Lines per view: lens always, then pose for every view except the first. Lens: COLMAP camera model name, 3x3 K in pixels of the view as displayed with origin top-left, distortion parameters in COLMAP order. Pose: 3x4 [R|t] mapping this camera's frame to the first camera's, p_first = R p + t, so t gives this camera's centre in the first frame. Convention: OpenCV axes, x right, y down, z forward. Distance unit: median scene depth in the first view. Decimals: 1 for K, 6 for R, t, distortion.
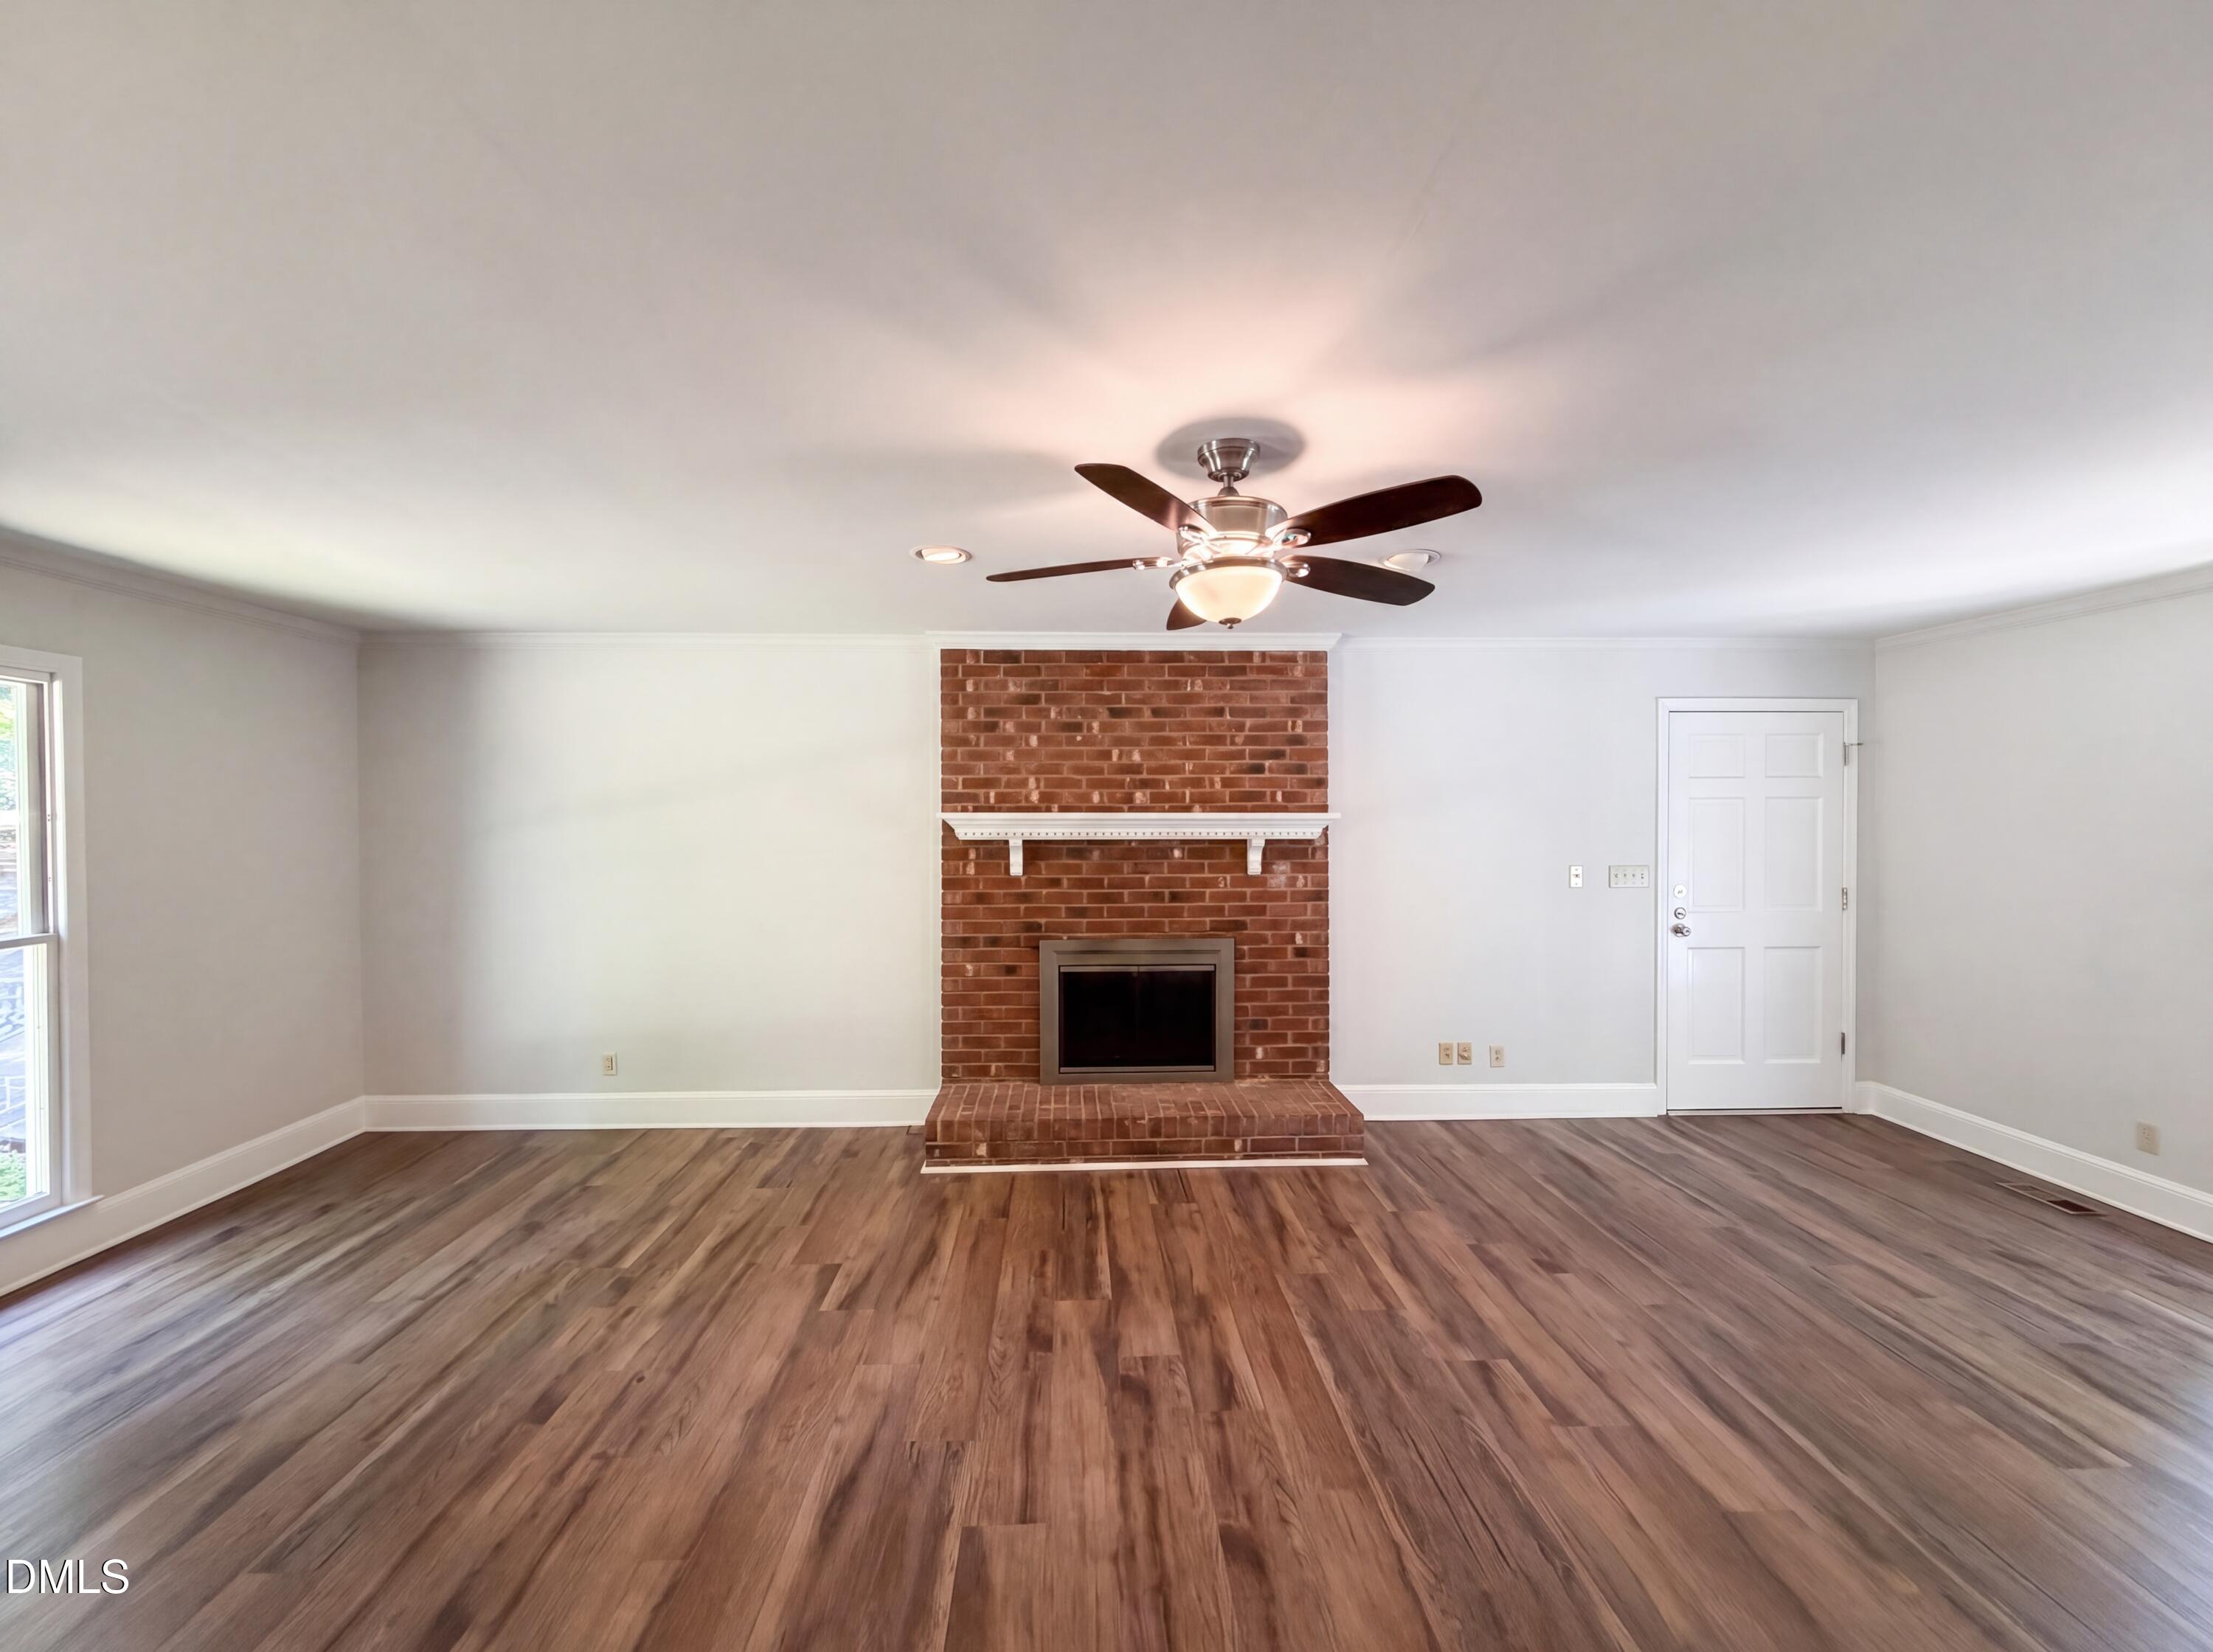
lens RADIAL K [[879.4, 0, 1103.8], [0, 879.4, 829.2], [0, 0, 1]] dist [-0.000281, -0.000076]
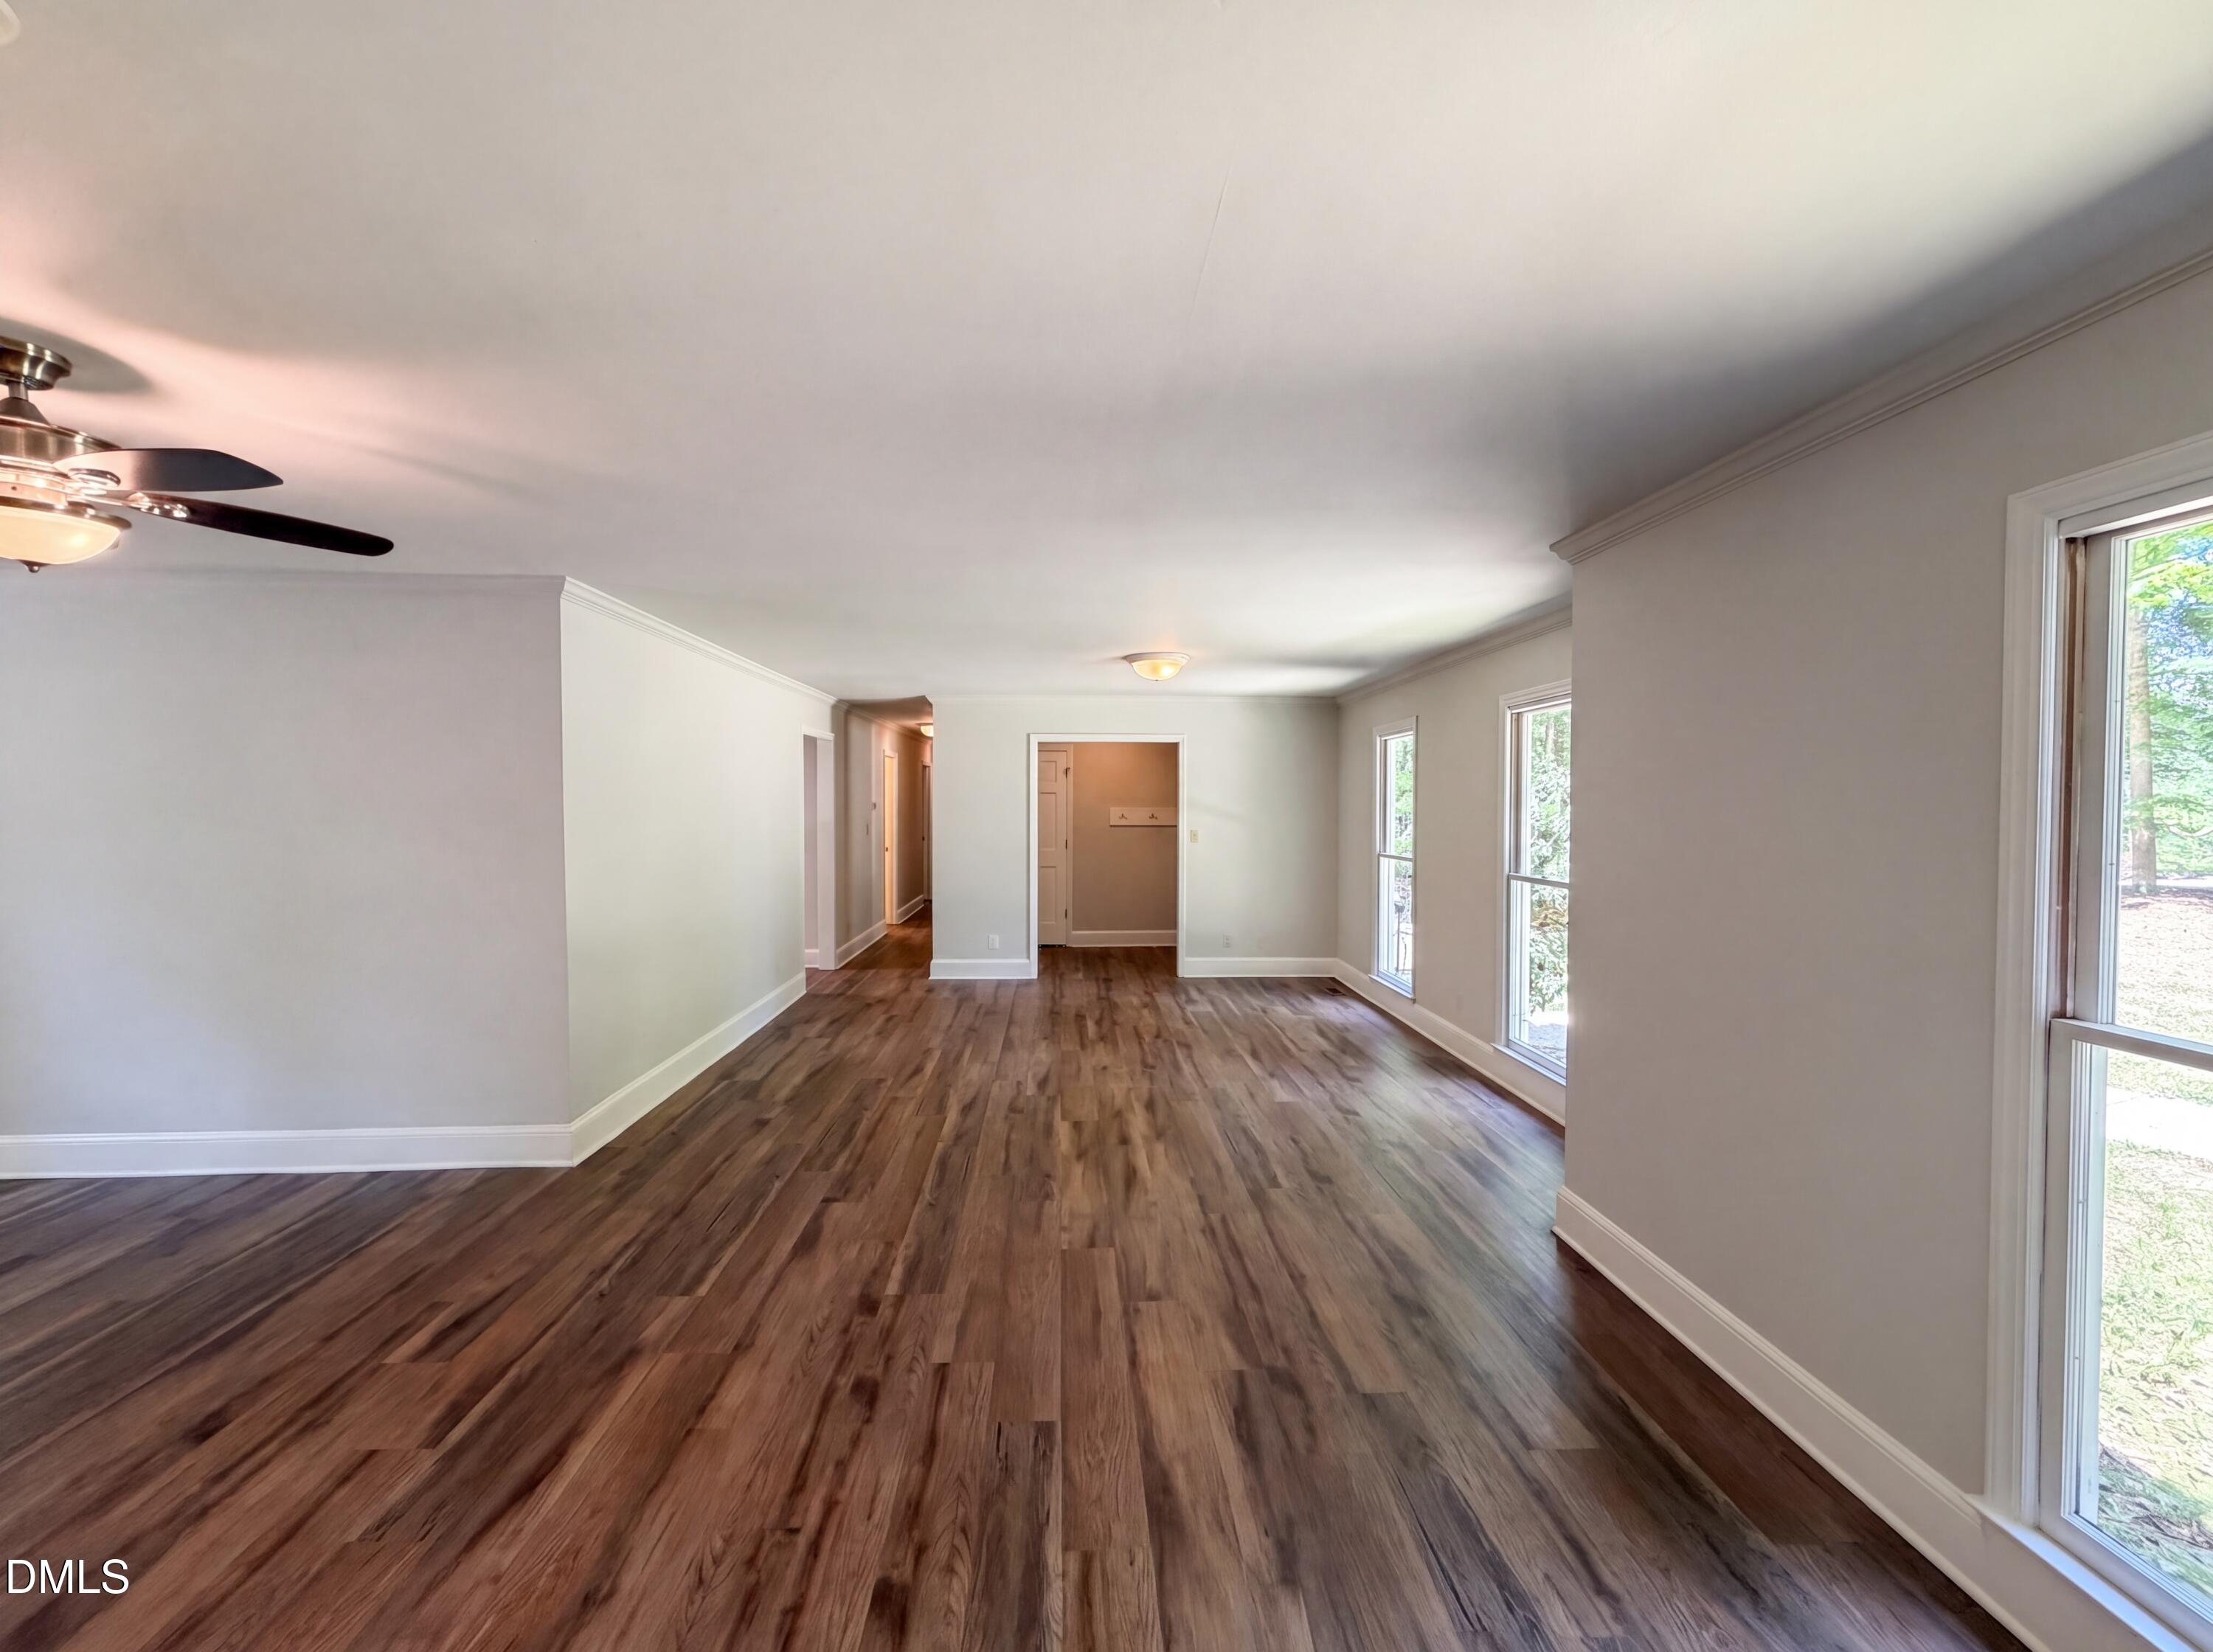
lens RADIAL K [[879.4, 0, 1106.5], [0, 879.4, 814.5], [0, 0, 1]] dist [-0.000281, -0.000076]
pose [[-0.999959, -0.000804, -0.009058, -0.431198], [-0.001077, 0.999542, 0.030232, -0.009697], [0.009029, 0.030241, -0.999502, 0.912207]]
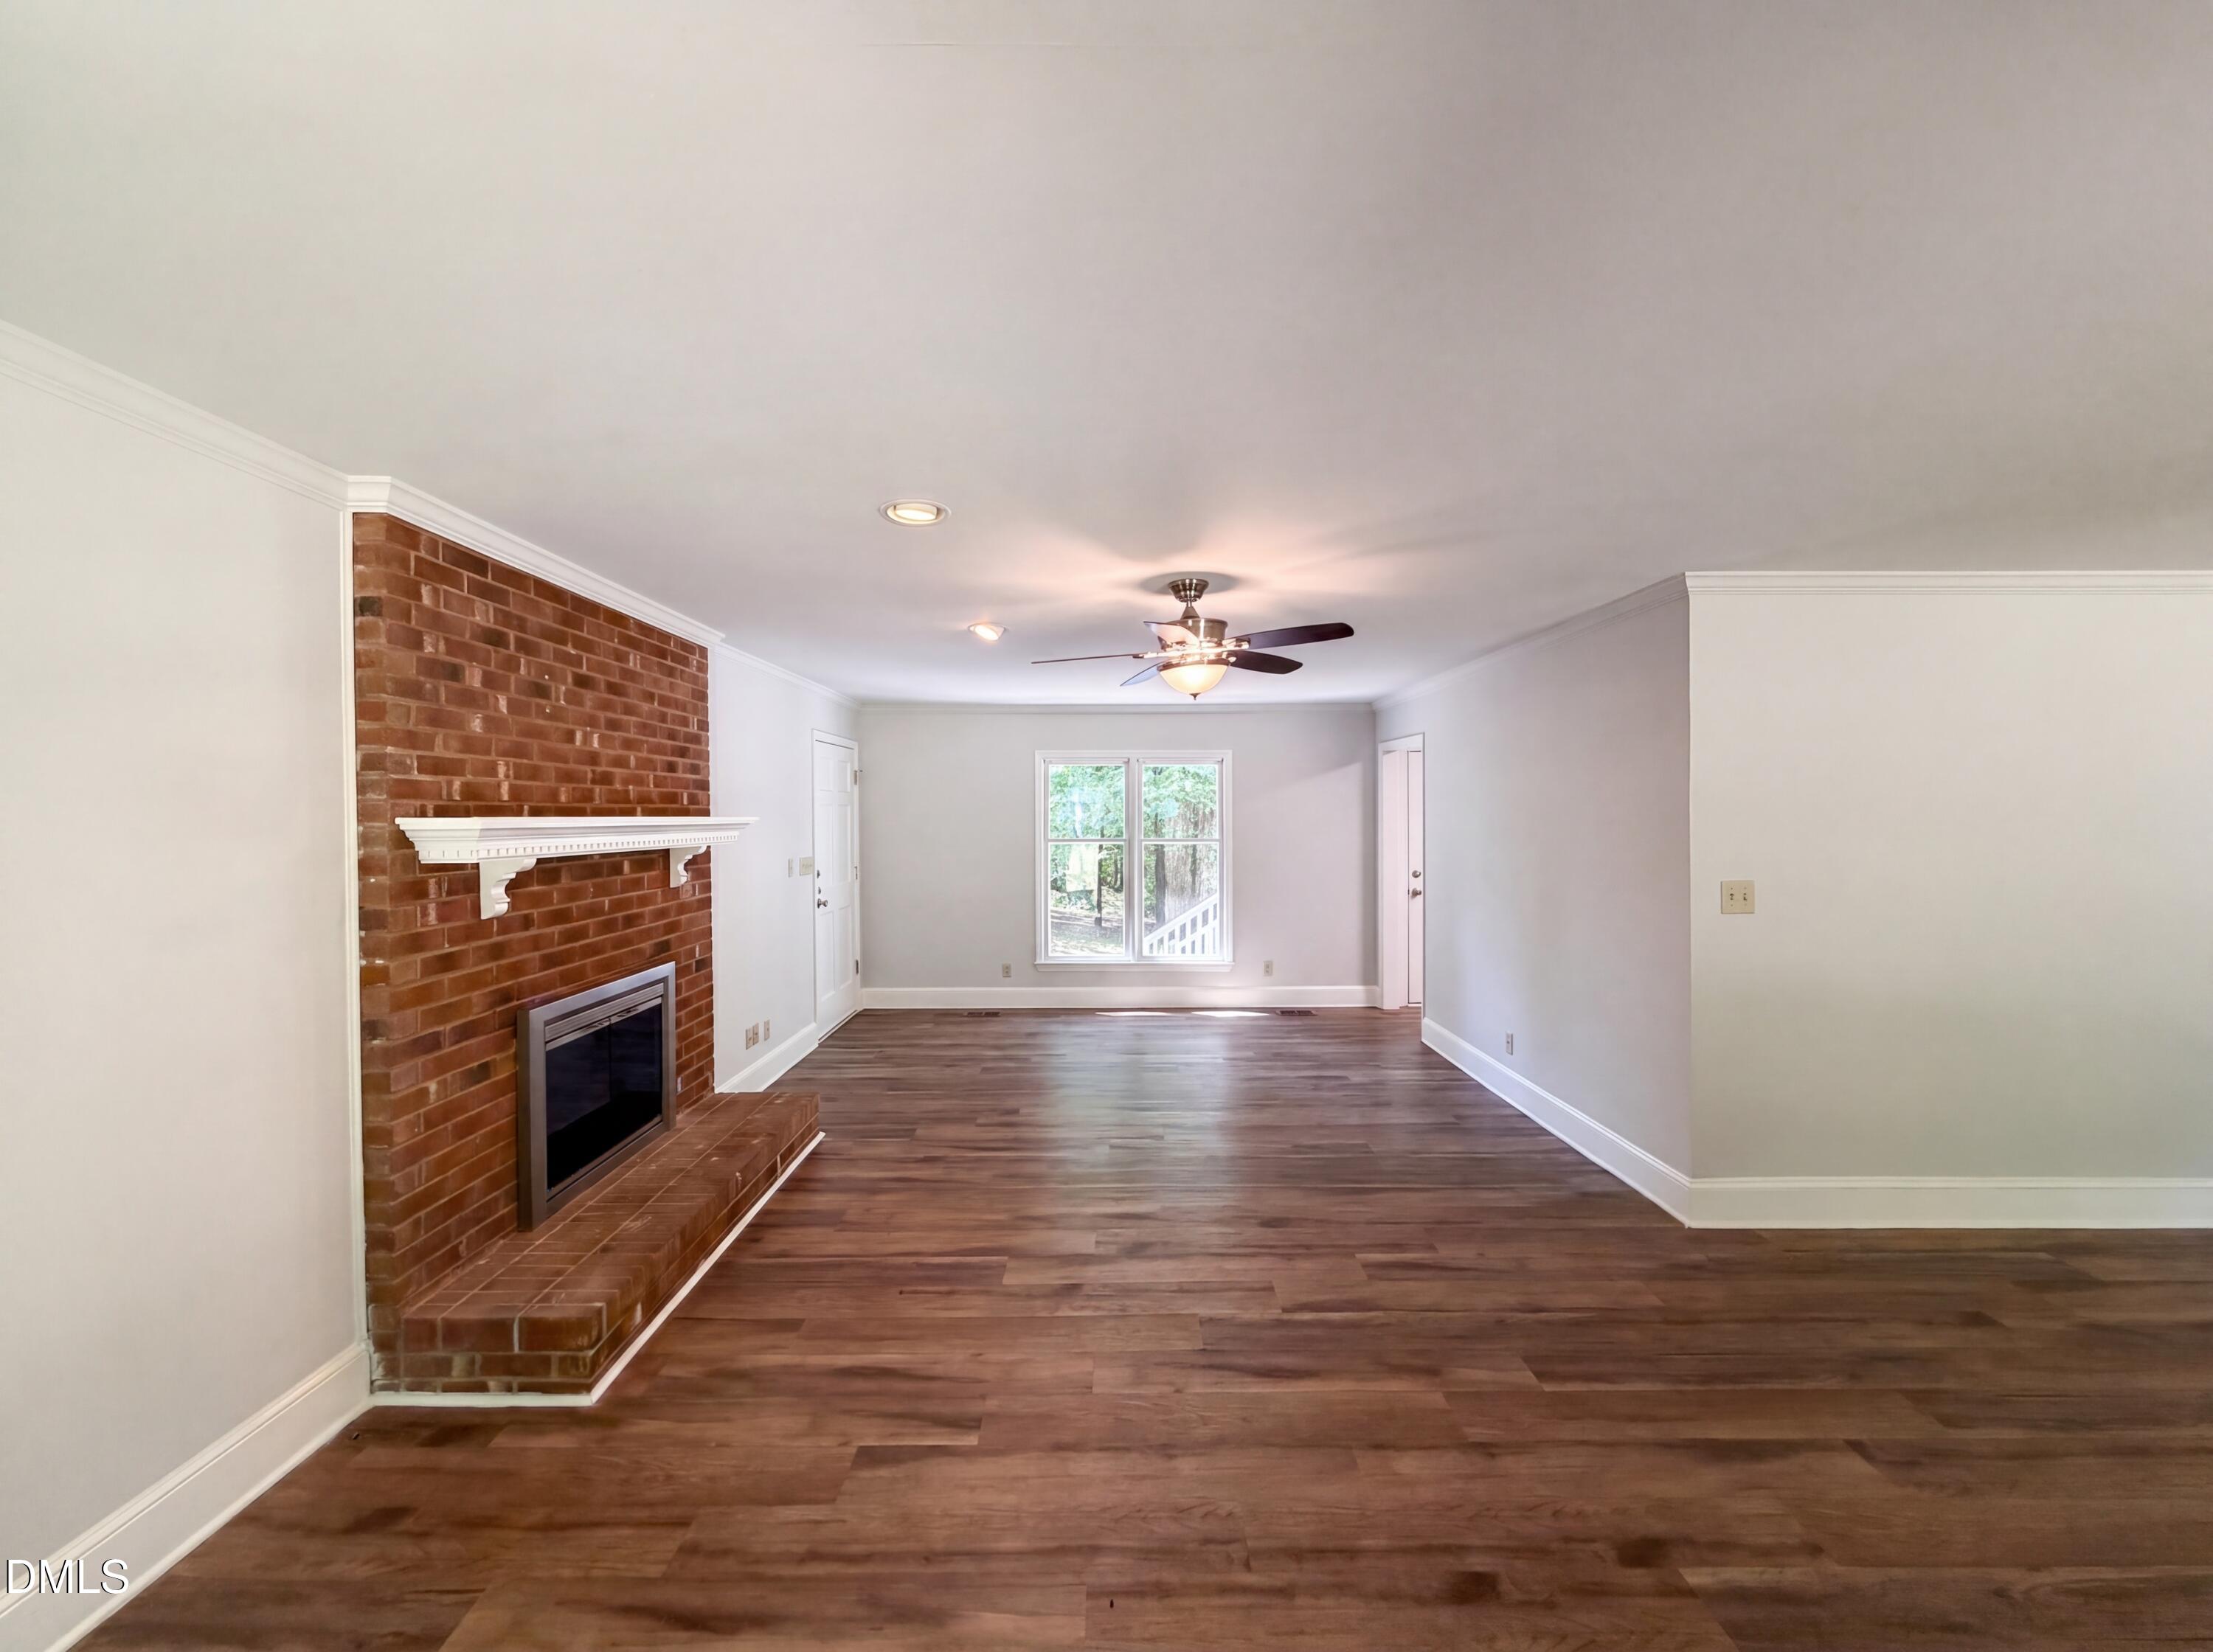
lens RADIAL K [[879.4, 0, 1103.5], [0, 879.4, 823.0], [0, 0, 1]] dist [-0.000281, -0.000076]
pose [[0.038143, -0.009557, 0.999227, -0.705840], [0.019652, 0.999768, 0.008812, -0.011105], [-0.999079, 0.019301, 0.038322, 0.539723]]
